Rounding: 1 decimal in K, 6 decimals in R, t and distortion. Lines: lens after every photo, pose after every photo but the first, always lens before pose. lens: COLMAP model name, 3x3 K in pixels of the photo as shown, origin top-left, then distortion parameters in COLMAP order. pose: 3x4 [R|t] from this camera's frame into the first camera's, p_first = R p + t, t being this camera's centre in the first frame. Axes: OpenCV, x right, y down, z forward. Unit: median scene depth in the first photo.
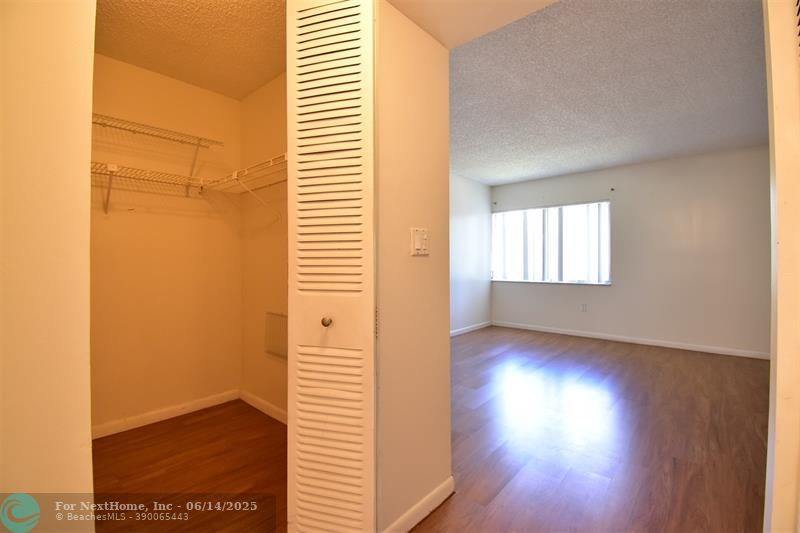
lens RADIAL K [[351.6, 0, 404.2], [0, 351.6, 261.6], [0, 0, 1]] dist [0.016431, -0.024922]
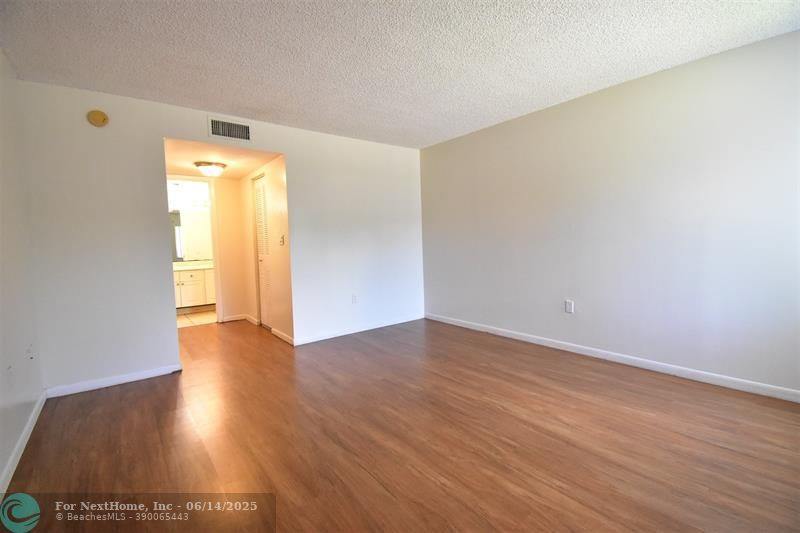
lens RADIAL K [[351.6, 0, 404.2], [0, 351.6, 261.6], [0, 0, 1]] dist [0.016431, -0.024922]
pose [[-0.164589, 0.076318, -0.983405, 0.697638], [0.030348, 0.996922, 0.072287, -0.012975], [0.985895, -0.017947, -0.166399, 0.653709]]
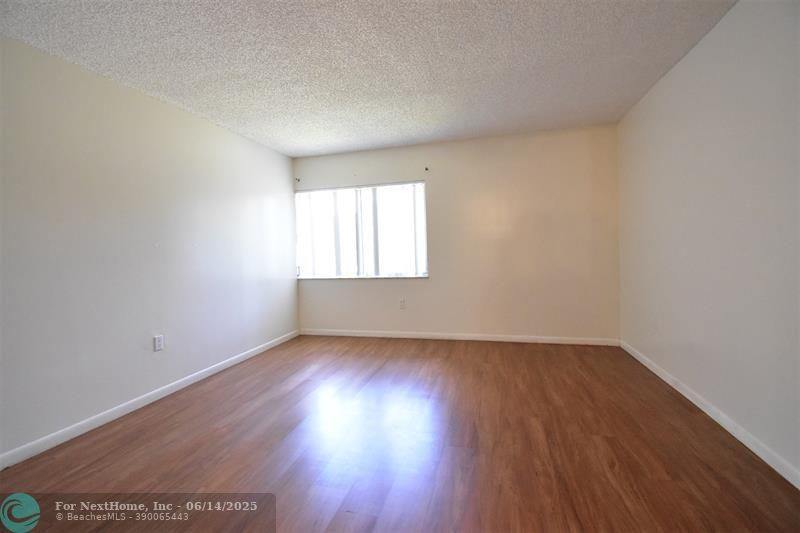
lens RADIAL K [[351.6, 0, 404.2], [0, 351.6, 261.6], [0, 0, 1]] dist [0.016431, -0.024922]
pose [[0.893440, -0.041137, 0.447294, 0.124647], [0.029156, 0.999009, 0.033640, -0.004427], [-0.448235, -0.017014, 0.893754, 0.214348]]
